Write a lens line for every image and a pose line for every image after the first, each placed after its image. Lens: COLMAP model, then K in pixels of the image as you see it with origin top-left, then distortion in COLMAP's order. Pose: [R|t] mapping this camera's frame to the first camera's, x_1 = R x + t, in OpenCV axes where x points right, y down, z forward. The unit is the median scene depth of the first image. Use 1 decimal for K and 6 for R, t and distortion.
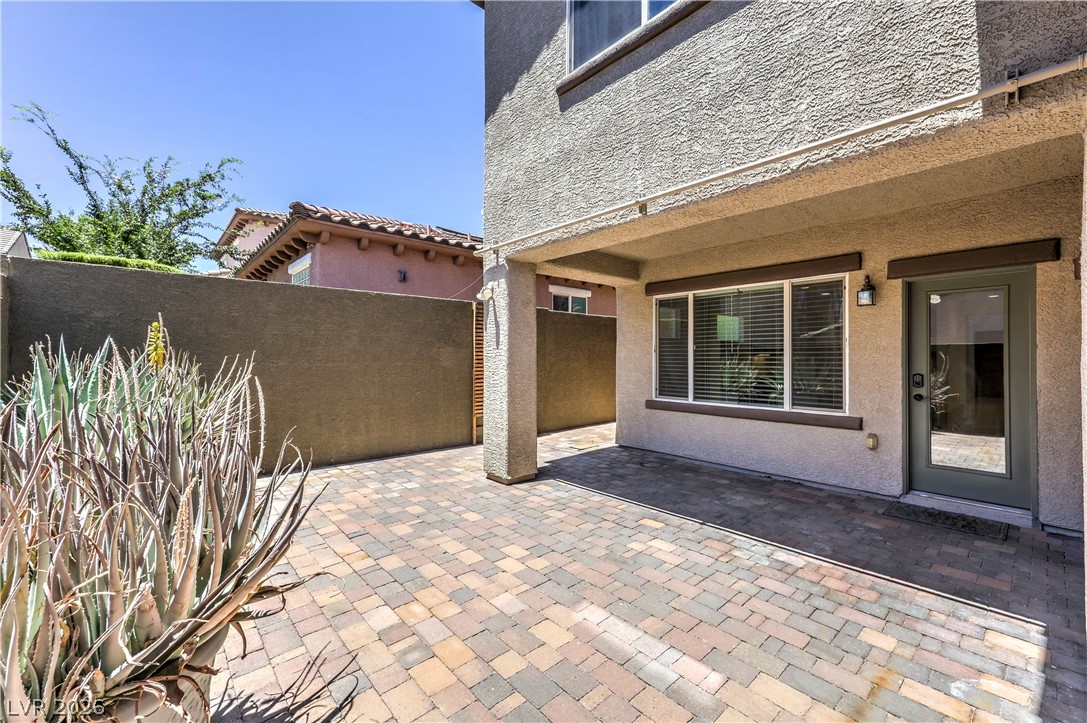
lens RADIAL K [[441.1, 0, 550.7], [0, 441.1, 359.3], [0, 0, 1]] dist [0.010009, 0.000007]
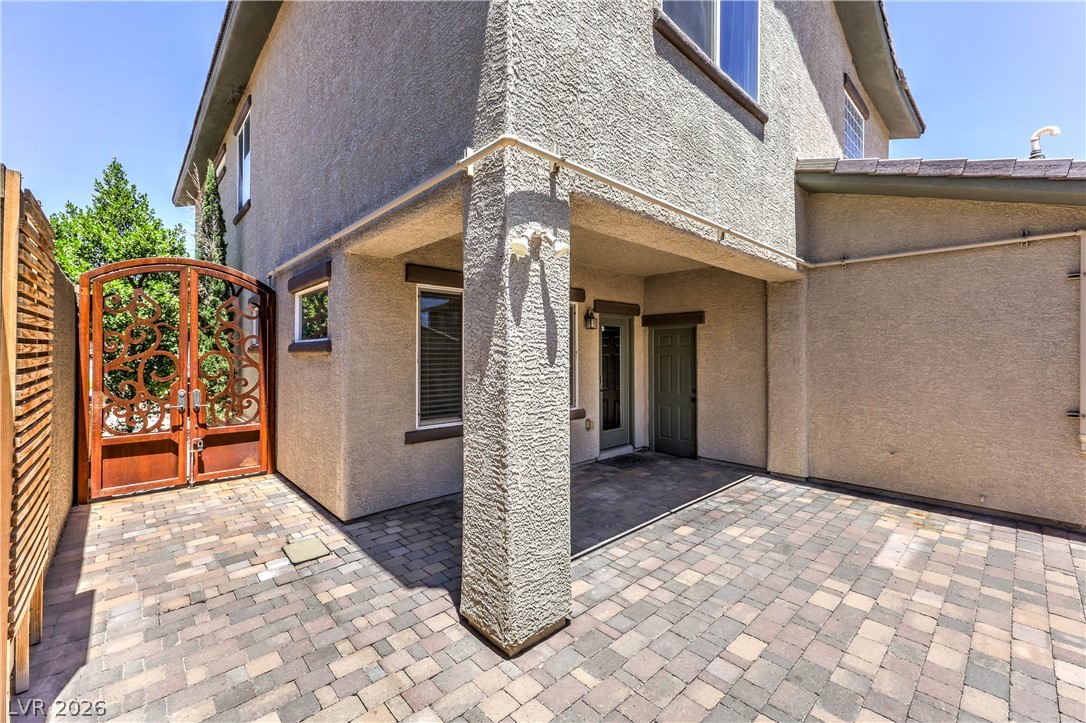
lens RADIAL K [[444.2, 0, 551.8], [0, 444.2, 353.5], [0, 0, 1]] dist [0.005961, 0.000015]
pose [[-0.020851, 0.001798, 0.999781, -0.745564], [0.007528, 0.999970, -0.001641, -0.043592], [-0.999754, 0.007492, -0.020864, 1.218456]]
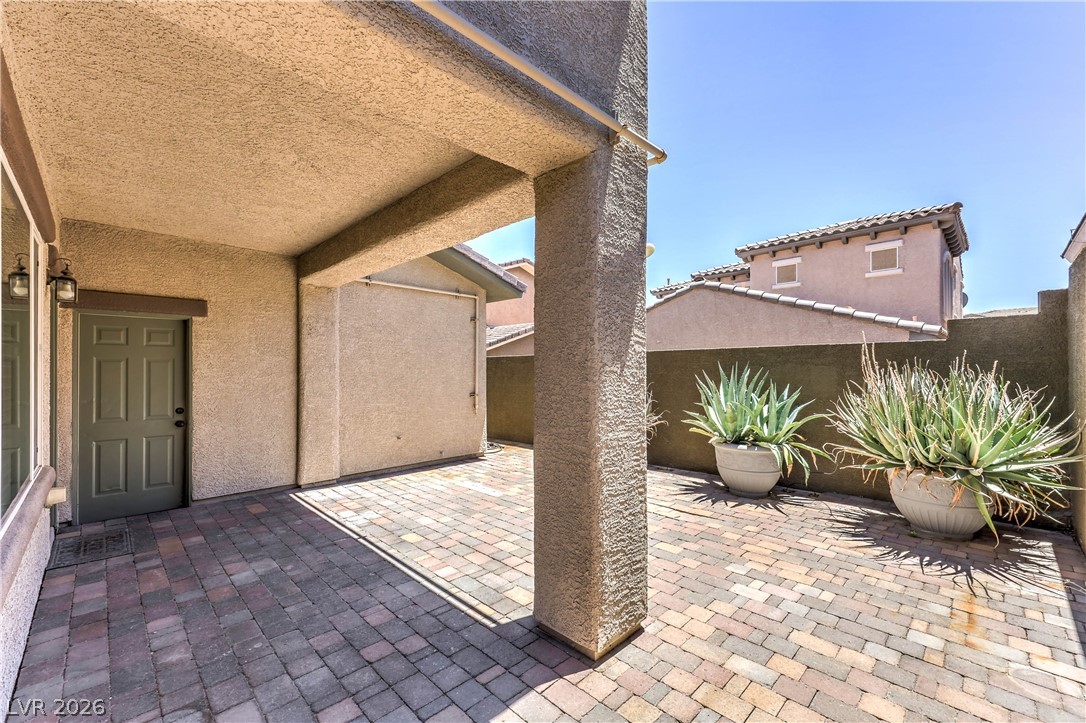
lens RADIAL K [[446.3, 0, 550.4], [0, 446.3, 370.5], [0, 0, 1]] dist [0.009359, -0.000146]
pose [[-0.998325, 0.003486, -0.057753, -0.026315], [0.003062, 0.999968, 0.007429, -0.015169], [0.057777, 0.007239, -0.998303, 1.858078]]
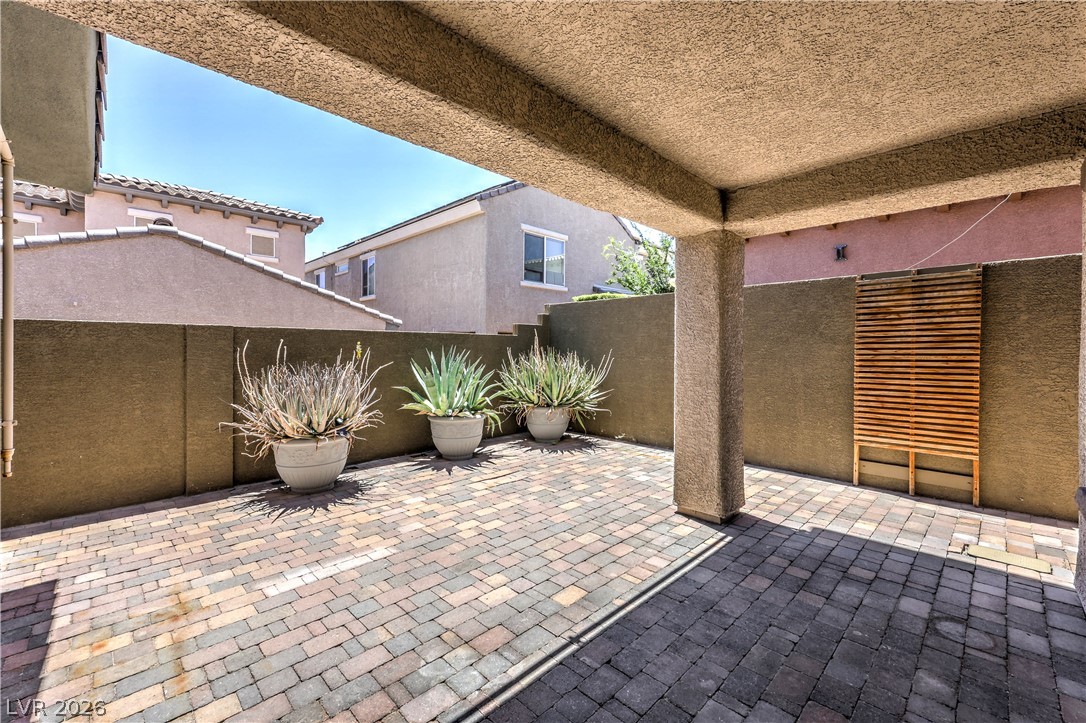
lens RADIAL K [[449.9, 0, 546.8], [0, 449.9, 355.0], [0, 0, 1]] dist [0.013992, 0.000315]
pose [[0.054371, 0.014862, -0.998410, 0.863859], [-0.009553, 0.999851, 0.014363, -0.023066], [0.998475, 0.008757, 0.054505, 0.841620]]
